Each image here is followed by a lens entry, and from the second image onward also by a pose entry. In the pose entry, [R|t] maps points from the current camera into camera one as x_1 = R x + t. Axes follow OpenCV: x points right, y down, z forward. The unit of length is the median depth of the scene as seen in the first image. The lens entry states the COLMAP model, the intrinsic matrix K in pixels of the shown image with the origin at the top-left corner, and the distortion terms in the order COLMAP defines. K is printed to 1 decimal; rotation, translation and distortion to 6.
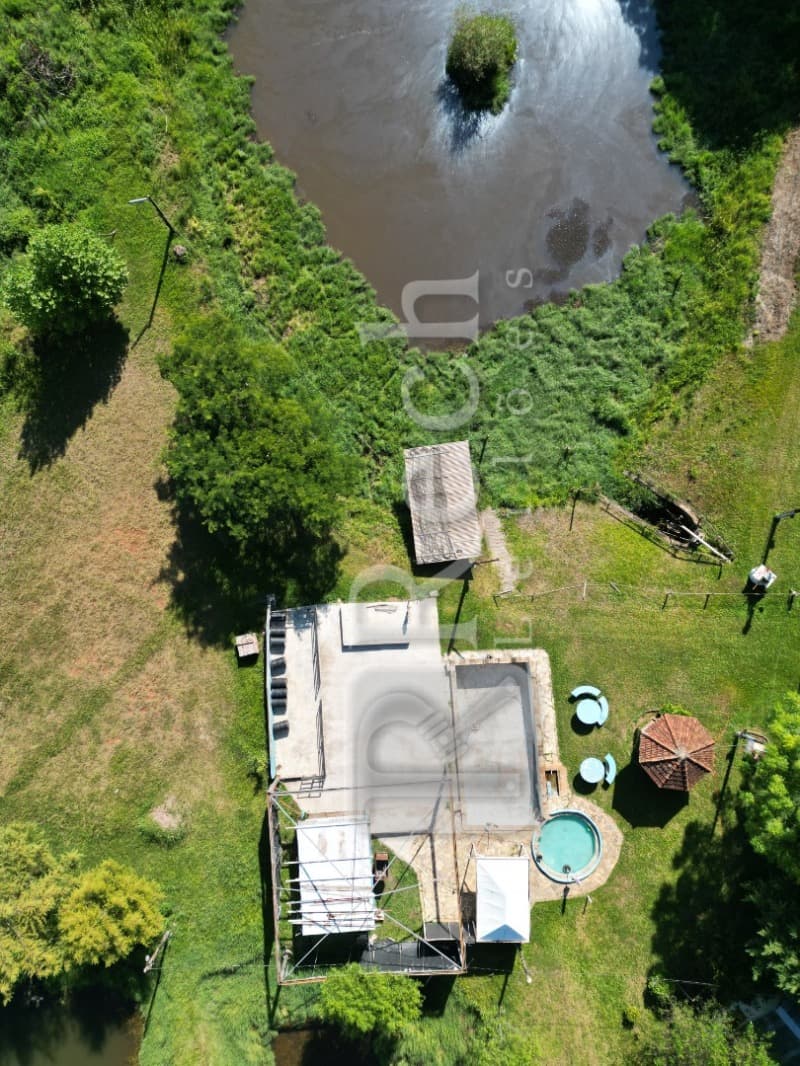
lens RADIAL K [[756.4, 0, 403.3], [0, 756.4, 530.5], [0, 0, 1]] dist [0.066612, -0.052430]
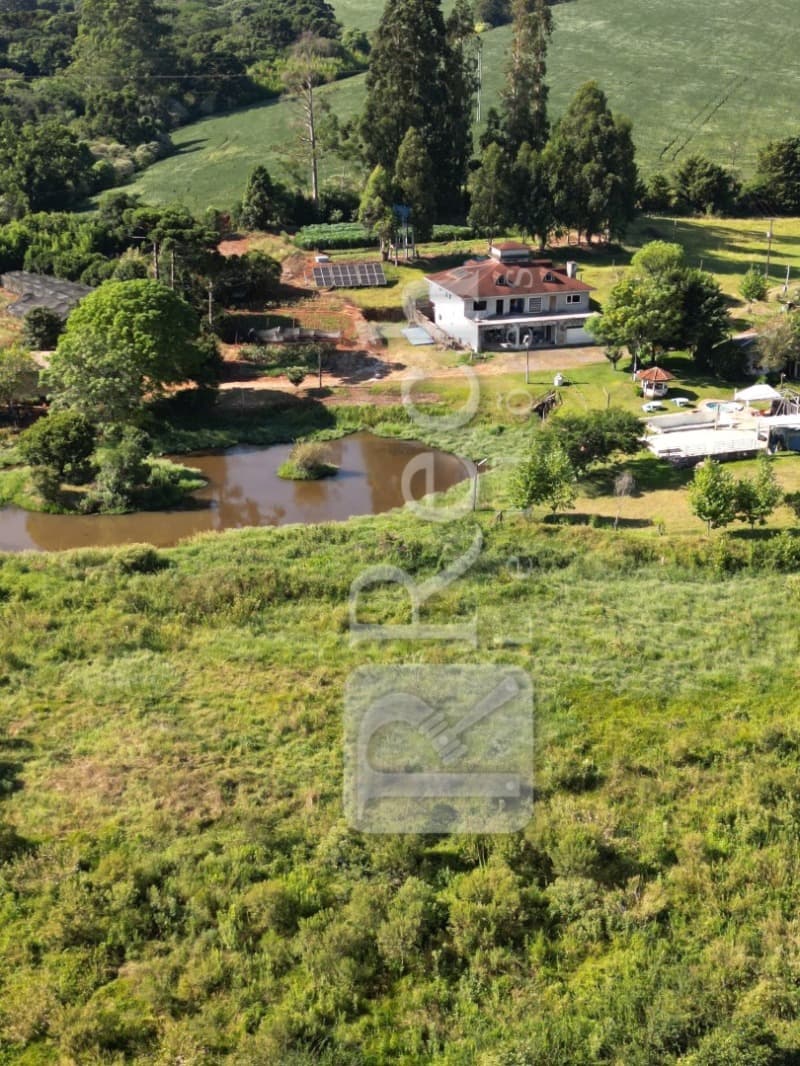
lens RADIAL K [[1496.5, 0, 393.5], [0, 1496.5, 535.8], [0, 0, 1]] dist [0.119088, 0.000000]
pose [[-0.253119, -0.325026, 0.911202, -3.024884], [0.965200, -0.020856, 0.260680, -1.341586], [-0.065724, 0.945475, 0.318994, 0.140496]]
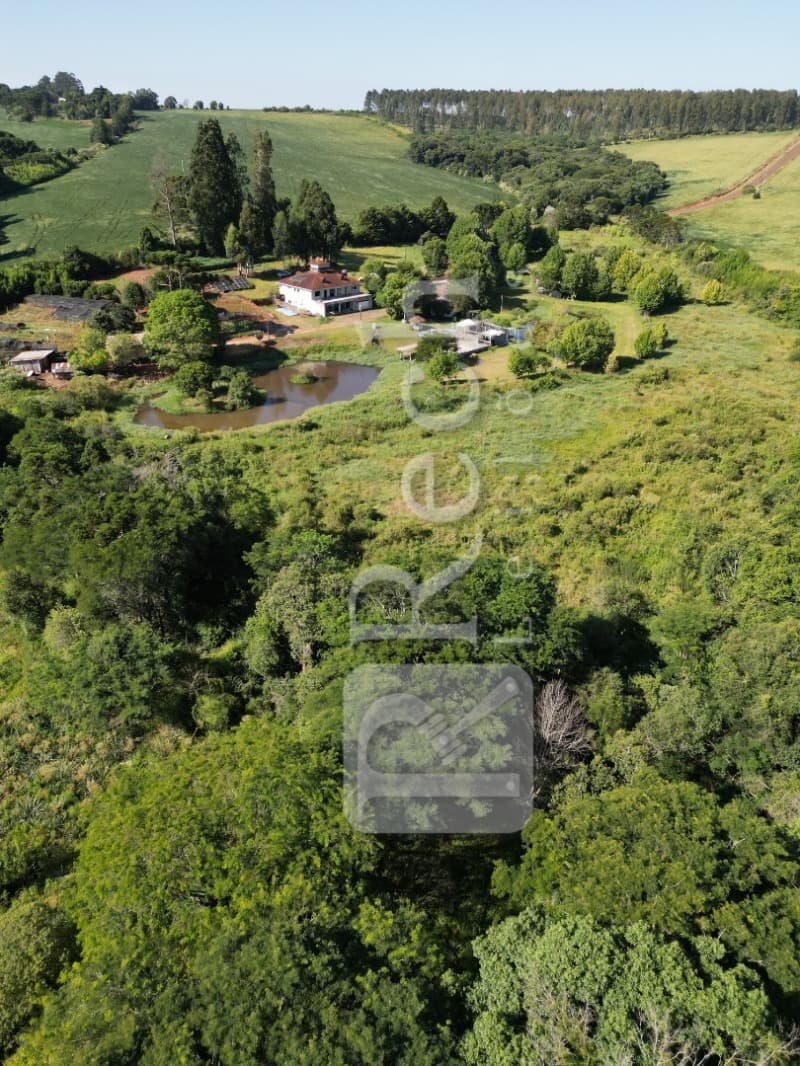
lens RADIAL K [[756.4, 0, 403.4], [0, 756.4, 529.8], [0, 0, 1]] dist [0.066612, -0.052430]
pose [[-0.681396, -0.345607, 0.645178, -2.678566], [0.729001, -0.241889, 0.640350, -2.718213], [-0.065247, 0.906667, 0.416770, 0.227629]]
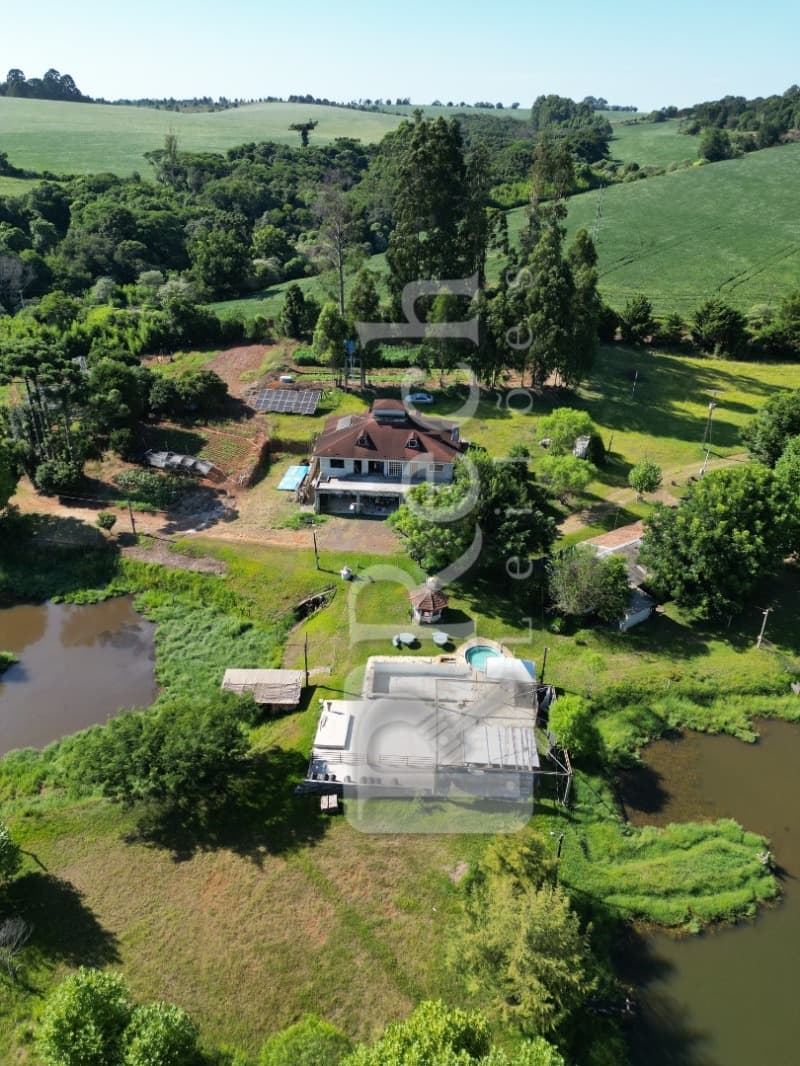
lens RADIAL K [[745.5, 0, 392.3], [0, 745.5, 541.0], [0, 0, 1]] dist [0.054938, -0.037857]
pose [[0.121149, -0.471867, 0.873307, -1.060358], [0.988574, 0.136854, -0.063194, 0.268860], [-0.089696, 0.870984, 0.483054, 0.009902]]
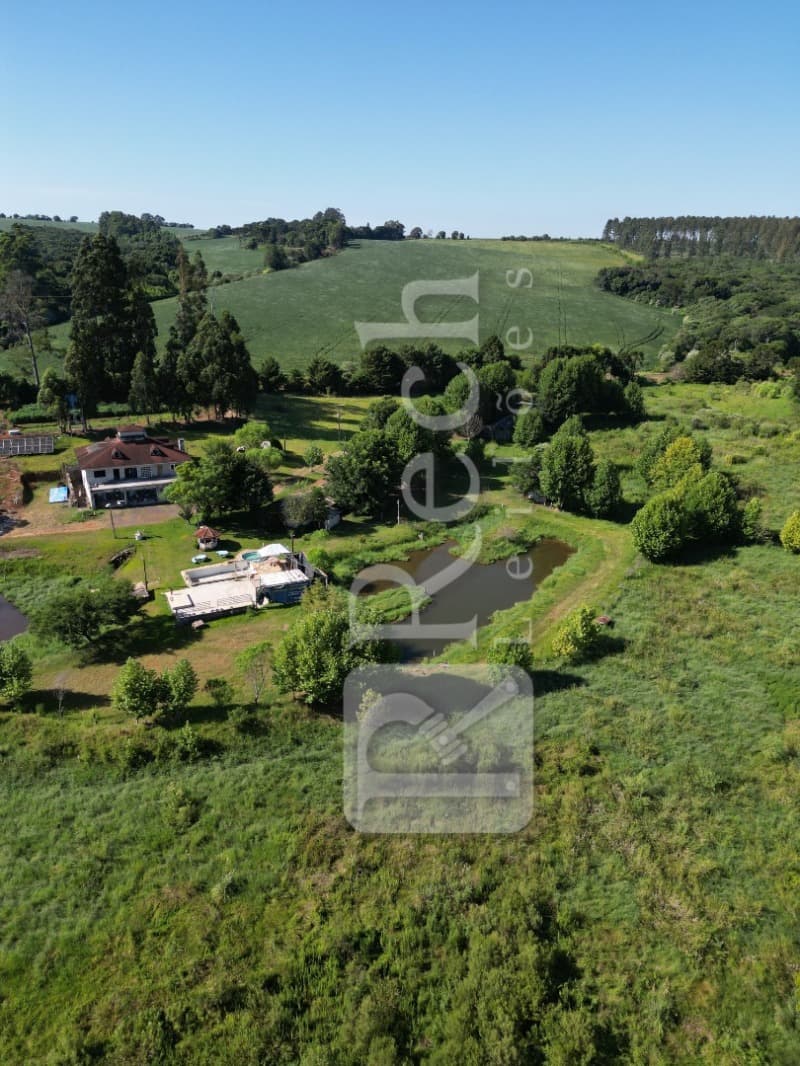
lens RADIAL K [[756.4, 0, 393.7], [0, 756.4, 533.9], [0, 0, 1]] dist [0.066612, -0.052430]
pose [[-0.386429, -0.325663, 0.862911, -2.108535], [0.918172, -0.047214, 0.393358, -0.165160], [-0.087360, 0.944306, 0.317260, 0.050633]]
